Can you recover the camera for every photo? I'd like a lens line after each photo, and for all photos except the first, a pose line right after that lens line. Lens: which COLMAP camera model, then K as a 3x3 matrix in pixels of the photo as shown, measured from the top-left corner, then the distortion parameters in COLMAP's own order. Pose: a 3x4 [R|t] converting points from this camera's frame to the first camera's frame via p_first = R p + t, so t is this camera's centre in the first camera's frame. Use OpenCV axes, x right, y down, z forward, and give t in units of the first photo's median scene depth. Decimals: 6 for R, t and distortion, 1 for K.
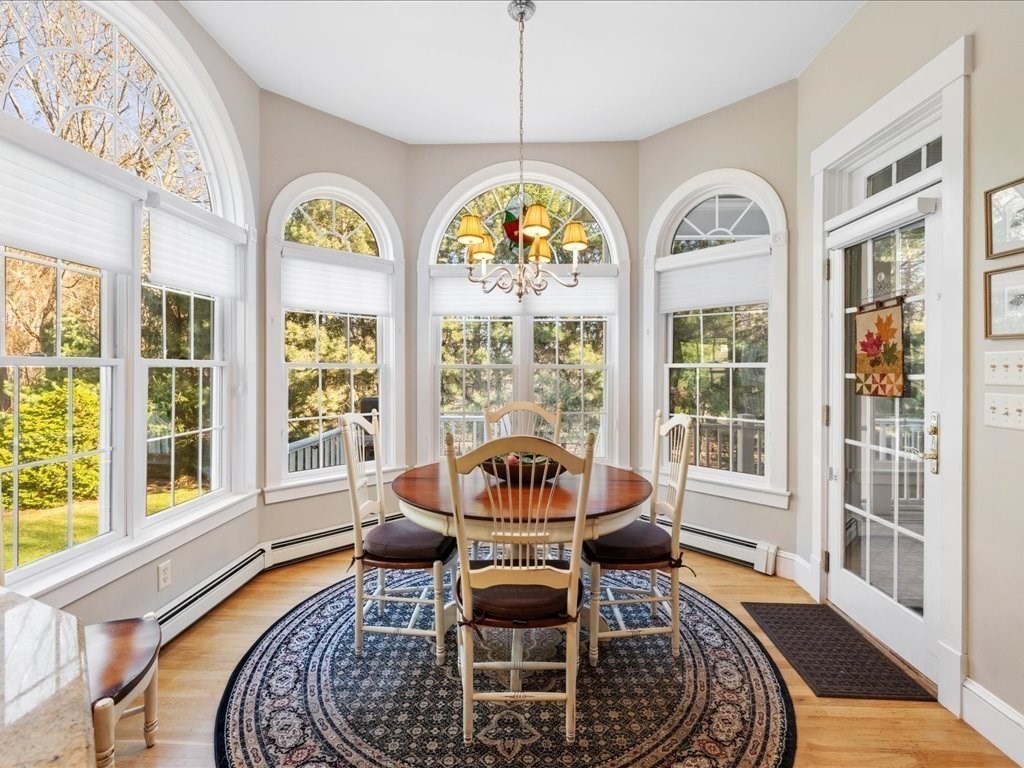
lens RADIAL K [[486.2, 0, 514.7], [0, 486.2, 372.3], [0, 0, 1]] dist [-0.000310, -0.000577]
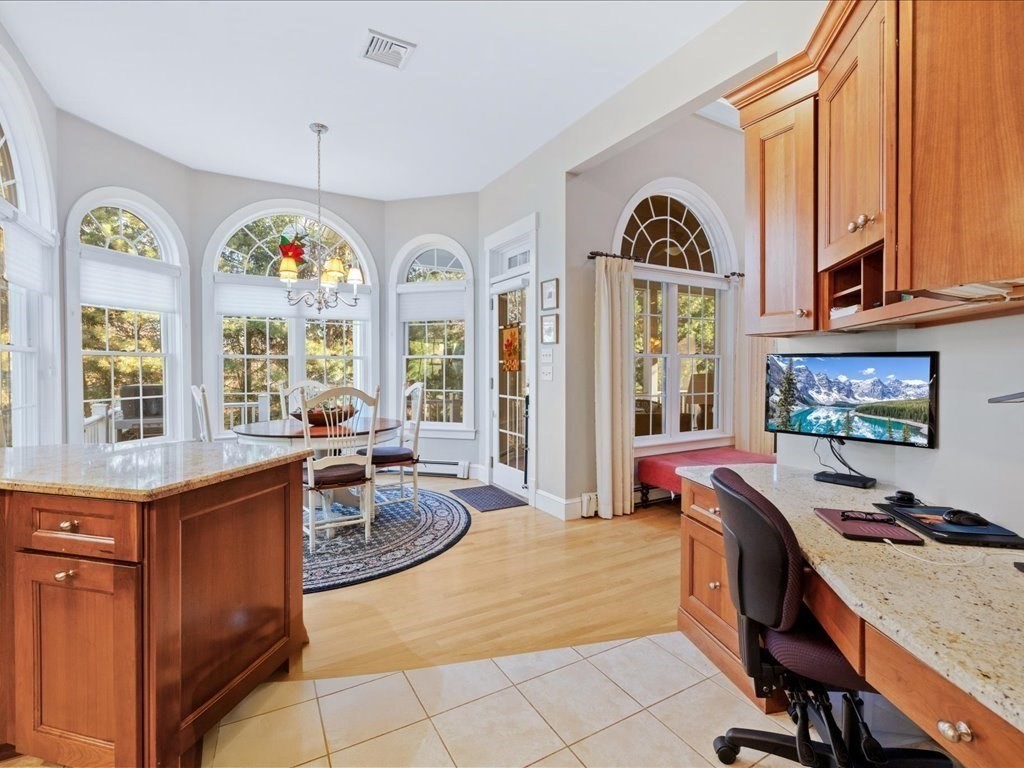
lens RADIAL K [[486.2, 0, 514.7], [0, 486.2, 372.3], [0, 0, 1]] dist [-0.000310, -0.000577]
pose [[0.850118, -0.007315, 0.526542, -0.250692], [0.004778, 0.999969, 0.006179, 0.034679], [-0.526571, -0.002737, 0.850127, -0.603283]]
